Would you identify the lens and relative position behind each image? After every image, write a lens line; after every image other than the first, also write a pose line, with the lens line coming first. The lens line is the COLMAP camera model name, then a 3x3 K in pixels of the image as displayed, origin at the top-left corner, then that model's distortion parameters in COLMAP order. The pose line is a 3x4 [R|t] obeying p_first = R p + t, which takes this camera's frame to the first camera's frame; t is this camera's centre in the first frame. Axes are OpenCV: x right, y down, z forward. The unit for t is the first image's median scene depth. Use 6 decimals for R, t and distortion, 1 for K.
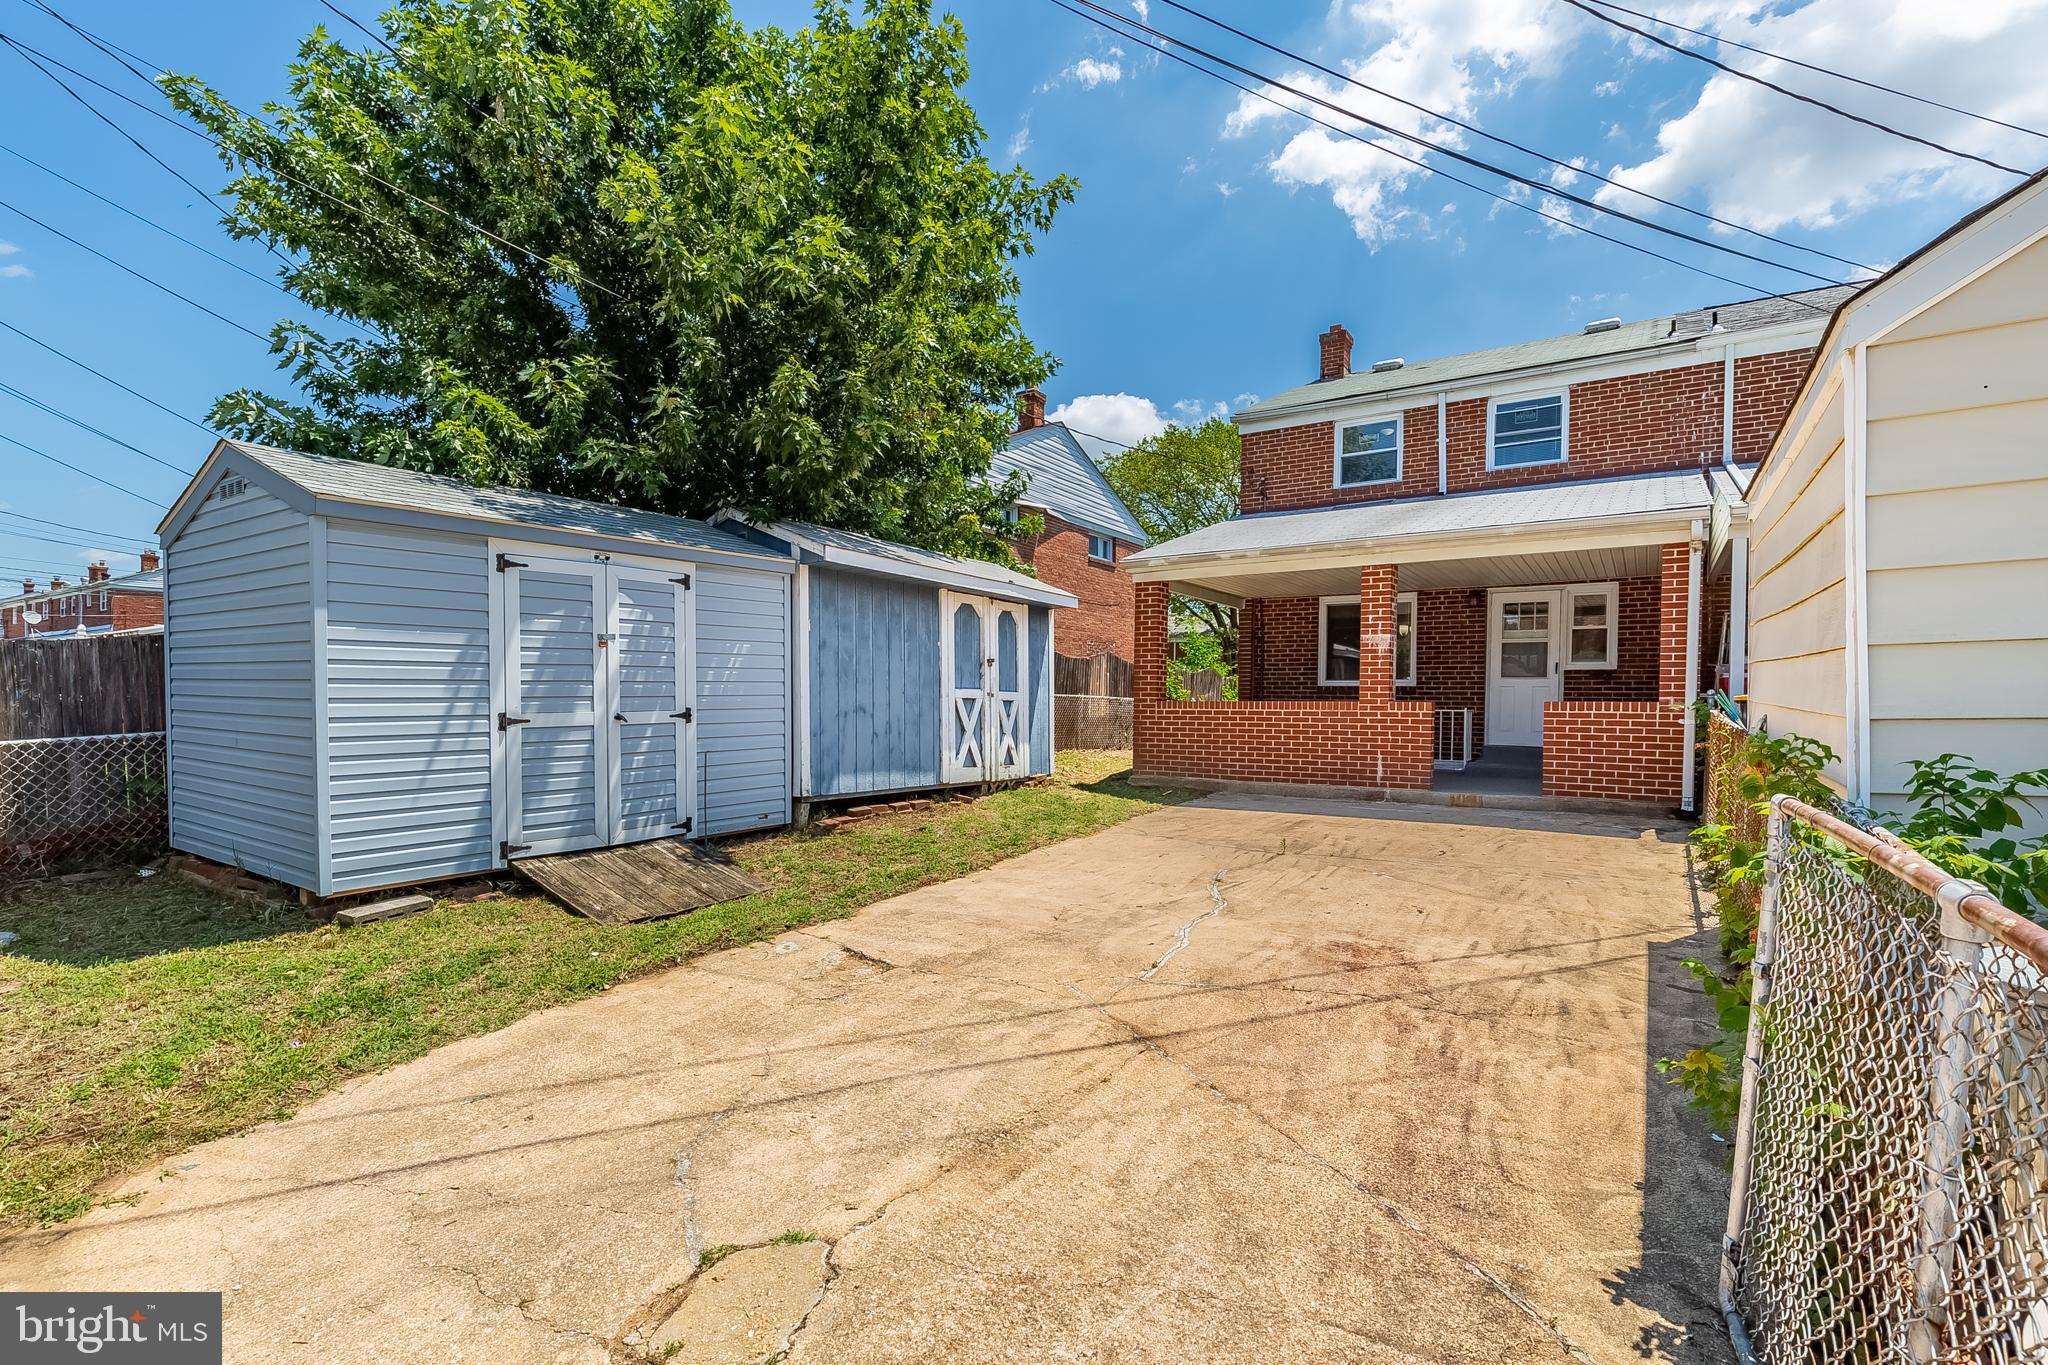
lens RADIAL K [[943.0, 0, 1020.4], [0, 943.0, 689.4], [0, 0, 1]] dist [0.002958, 0.002614]
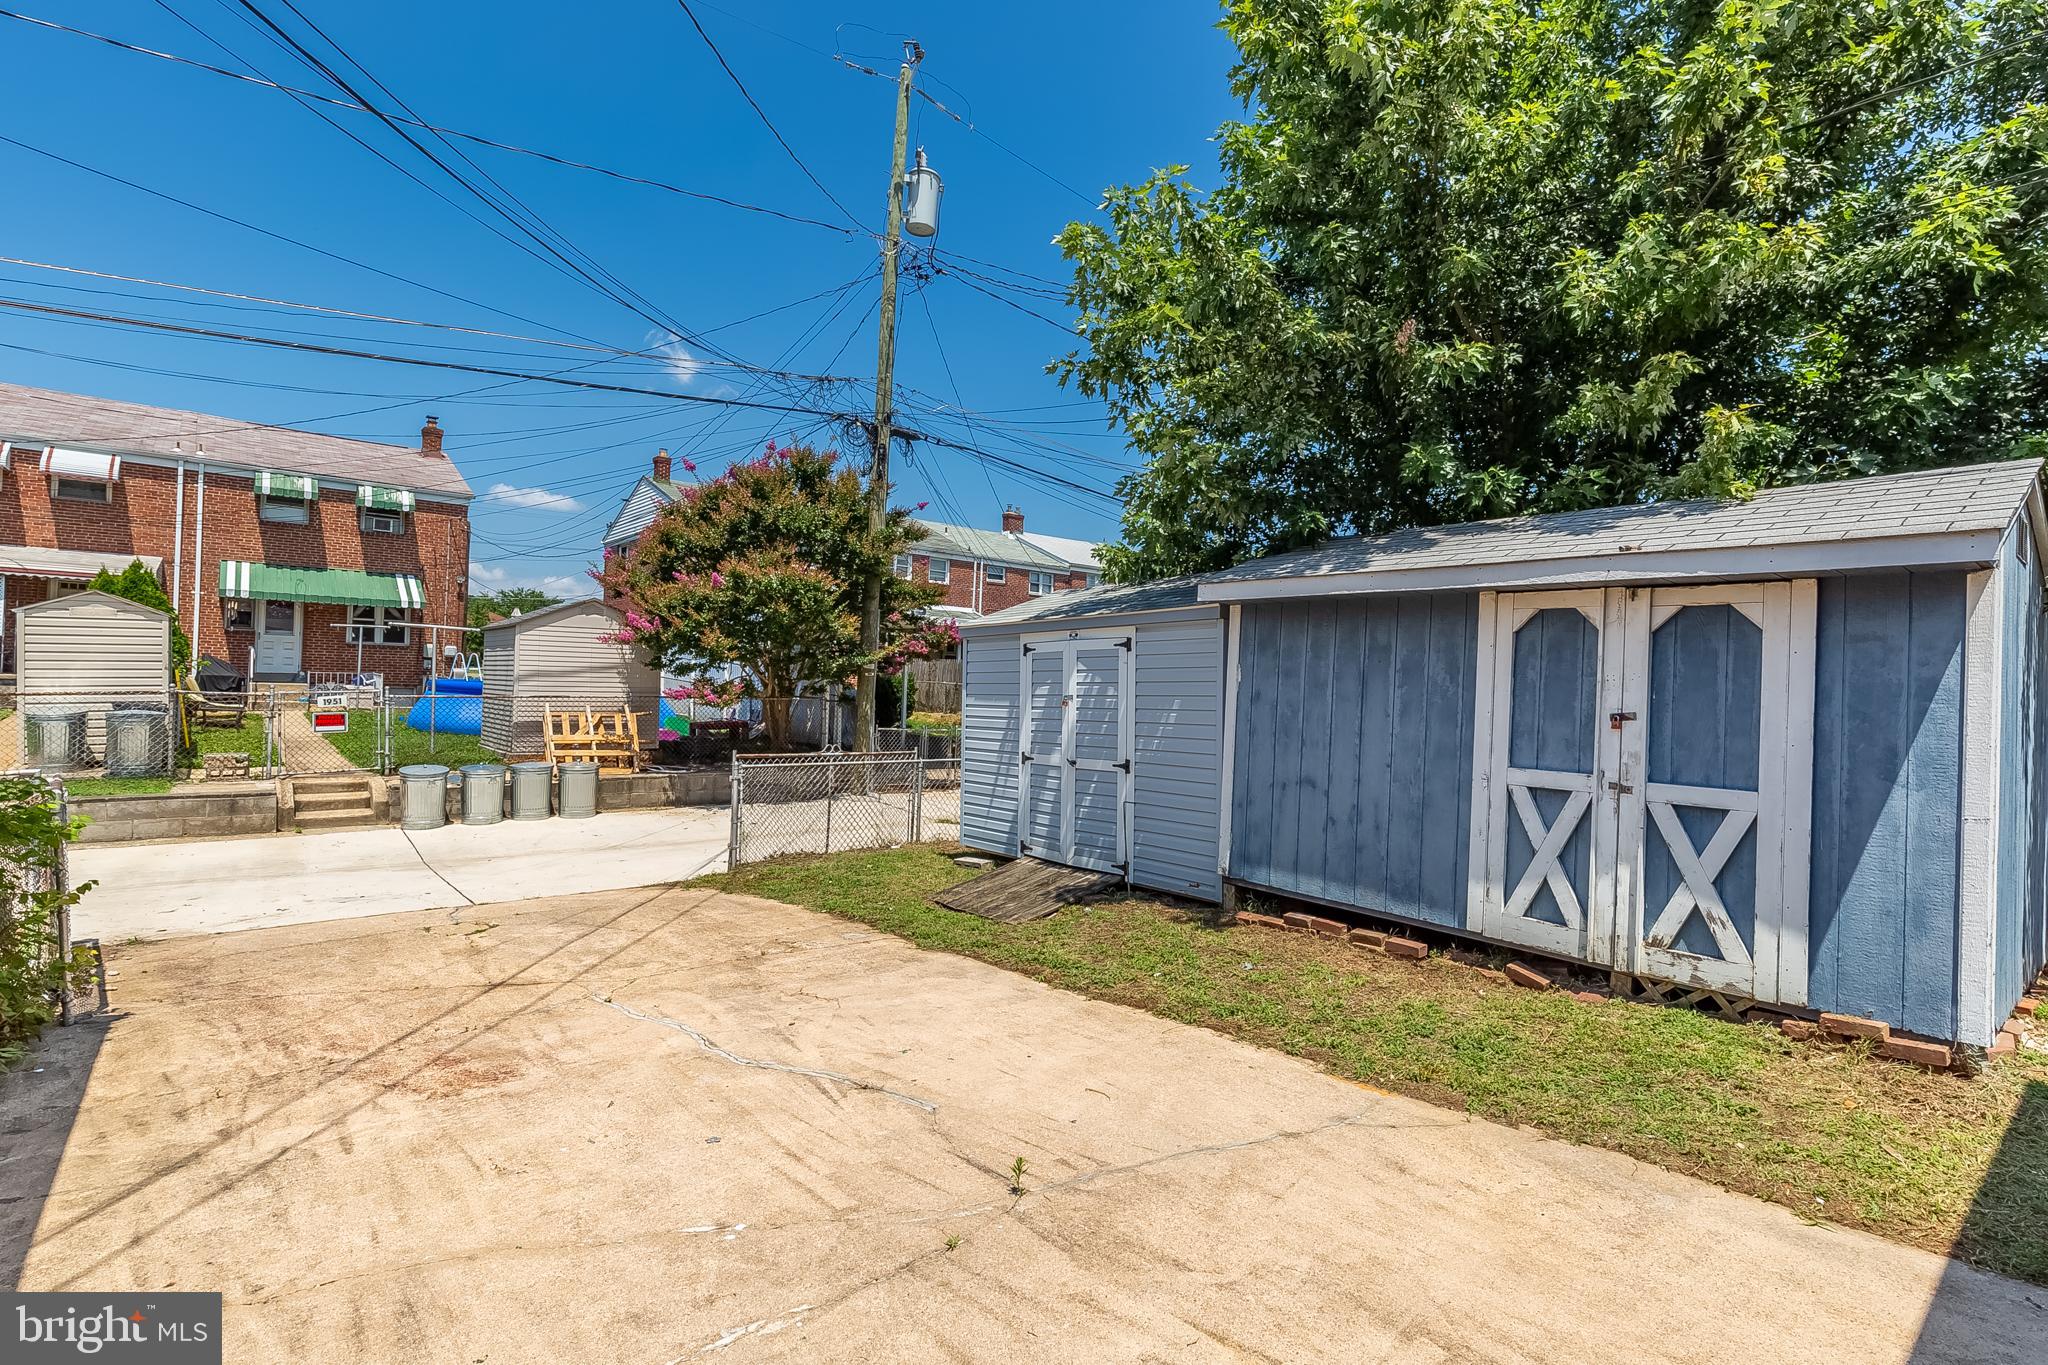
lens RADIAL K [[943.0, 0, 1024.4], [0, 943.0, 687.6], [0, 0, 1]] dist [0.002958, 0.002614]
pose [[-0.268466, -0.019950, -0.963083, 0.723768], [-0.020929, 0.999670, -0.014874, -0.045026], [0.963062, 0.016164, -0.268795, 1.176033]]
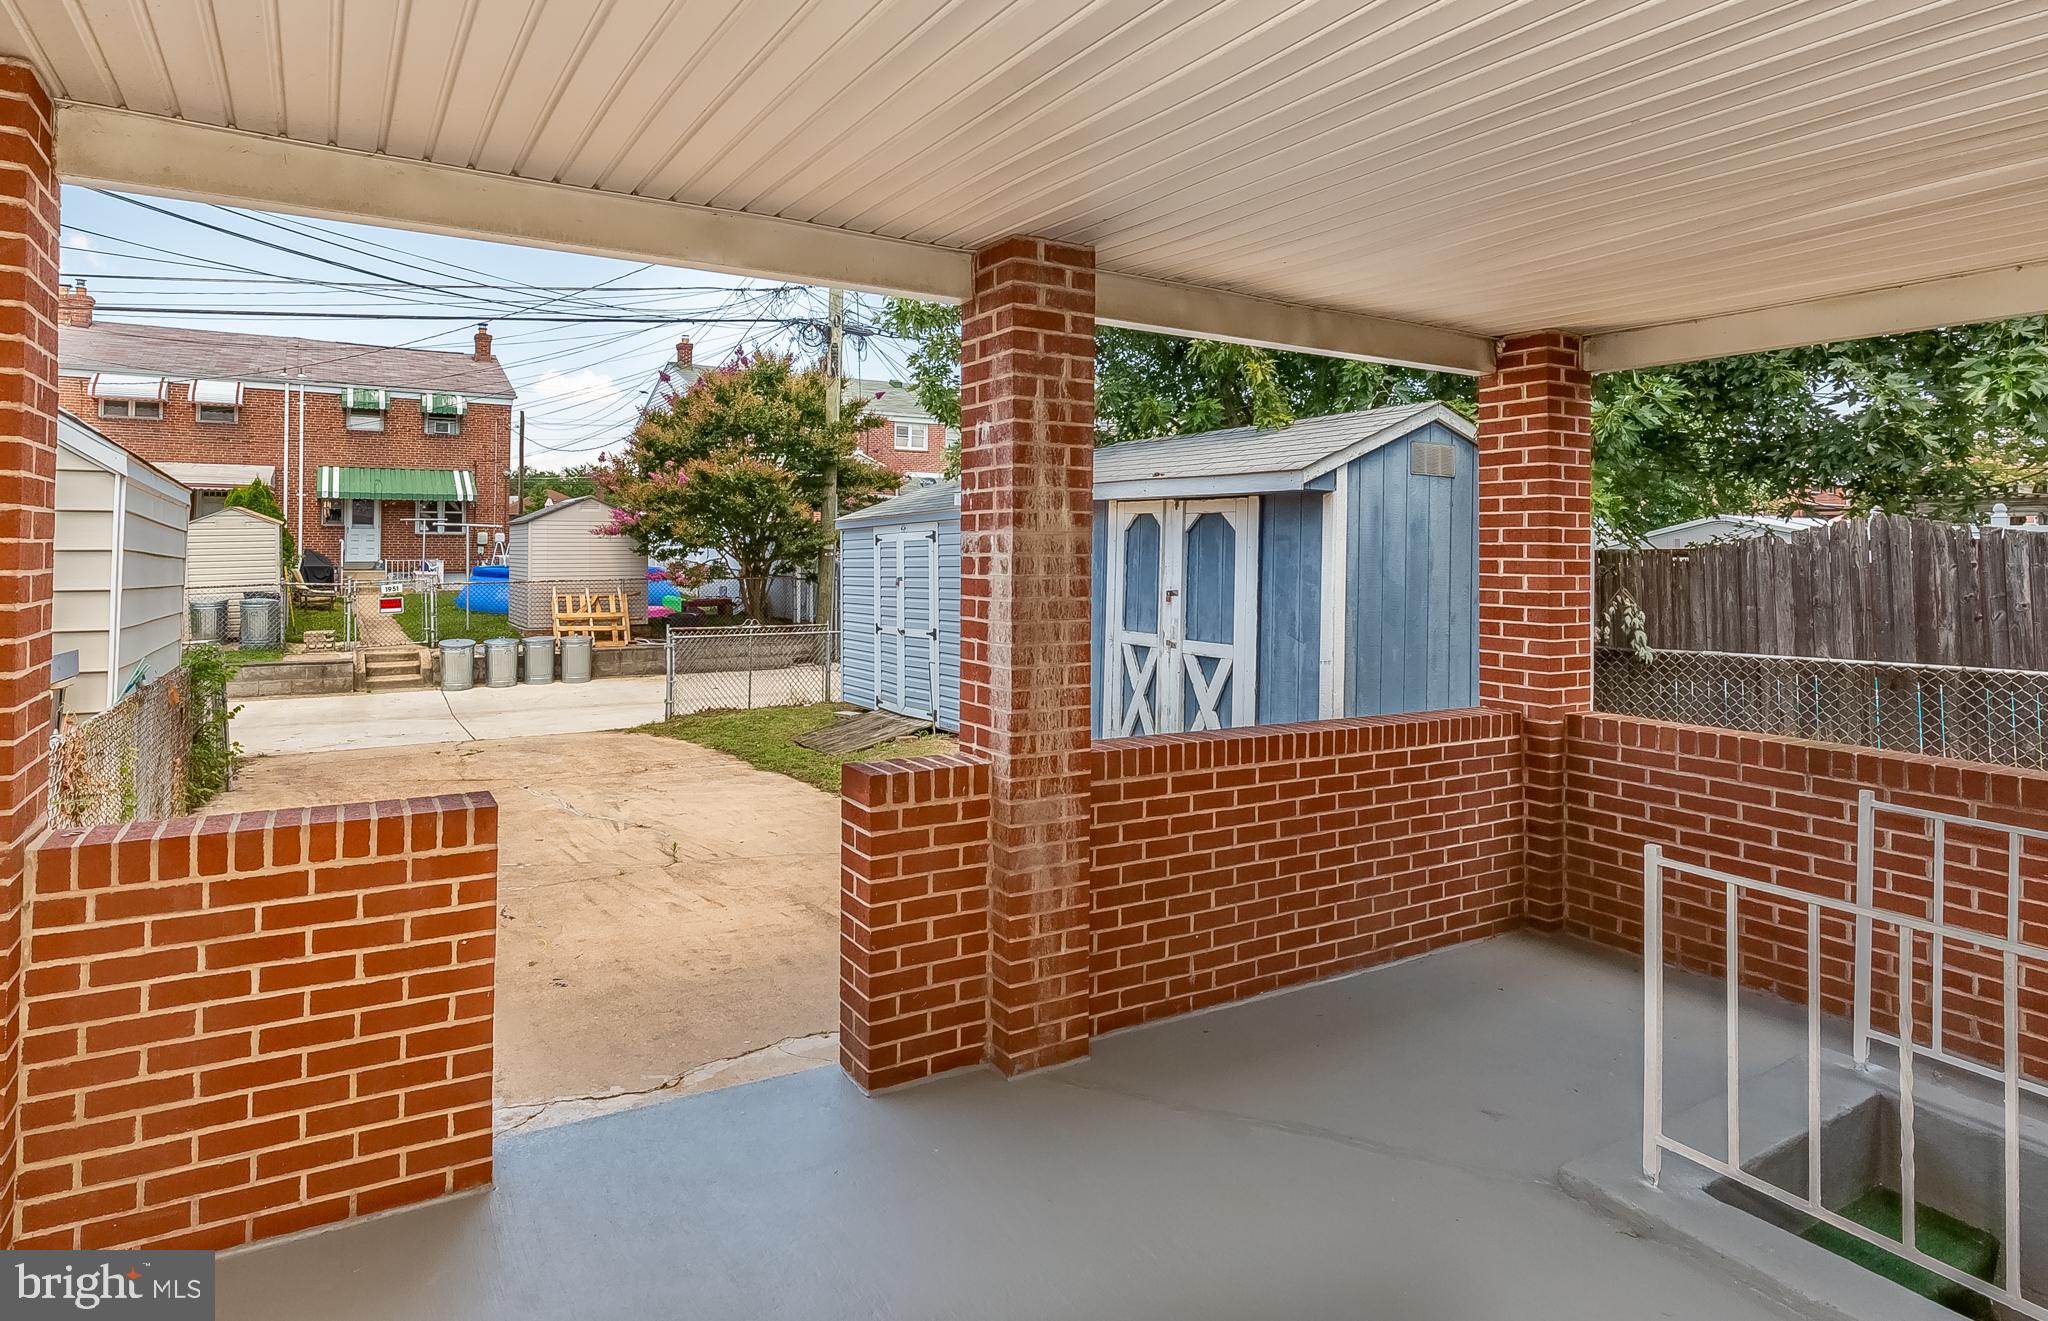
lens RADIAL K [[1072.3, 0, 894.2], [0, 1072.3, 542.7], [0, 0, 1]] dist [0.014912, 0.000505]
pose [[-0.471475, -0.020221, -0.881647, 1.030141], [-0.000316, 0.999741, -0.022761, -0.068611], [0.881879, -0.010452, -0.471360, 1.669344]]
